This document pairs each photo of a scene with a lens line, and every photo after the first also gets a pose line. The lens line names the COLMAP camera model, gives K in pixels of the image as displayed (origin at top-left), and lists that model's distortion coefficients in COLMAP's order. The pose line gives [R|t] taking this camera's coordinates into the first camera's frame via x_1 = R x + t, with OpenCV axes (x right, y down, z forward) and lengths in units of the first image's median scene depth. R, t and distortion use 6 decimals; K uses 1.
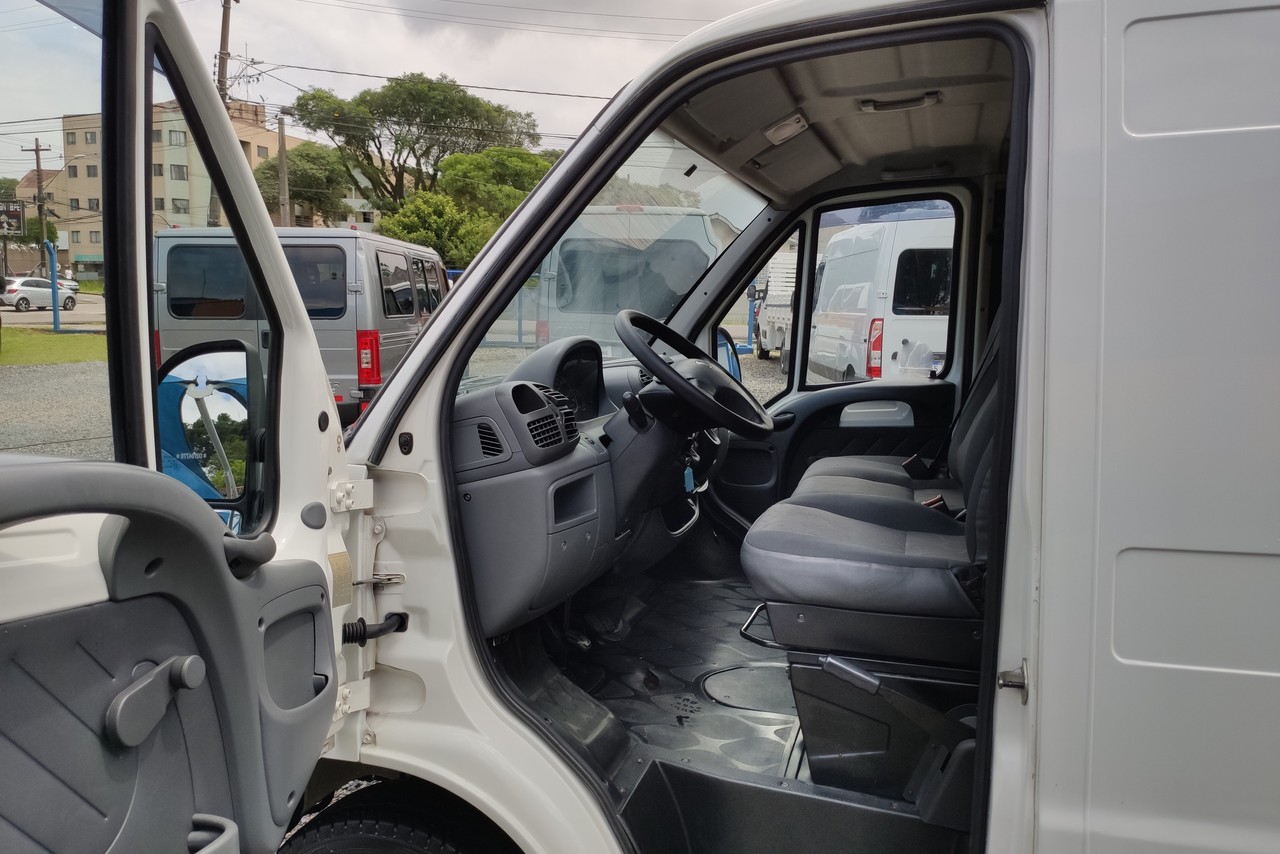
lens RADIAL K [[962.8, 0, 640.1], [0, 962.8, 423.6], [0, 0, 1]] dist [0.031334, -0.001813]
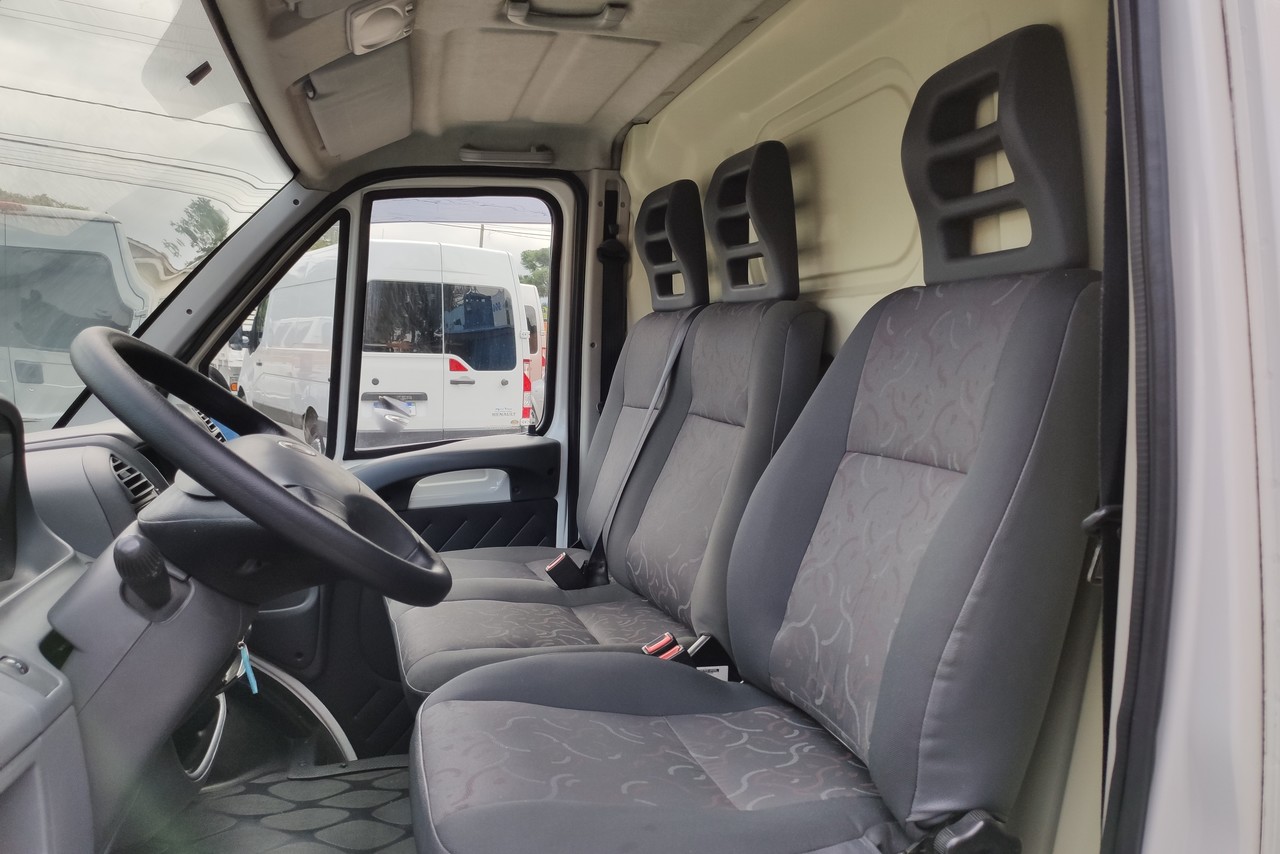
lens RADIAL K [[962.8, 0, 640.1], [0, 962.8, 423.6], [0, 0, 1]] dist [0.031334, -0.001813]
pose [[0.838573, -0.029413, 0.543994, -0.032580], [0.050178, 0.998467, -0.023364, -0.035847], [-0.542473, 0.046889, 0.838764, 0.342547]]
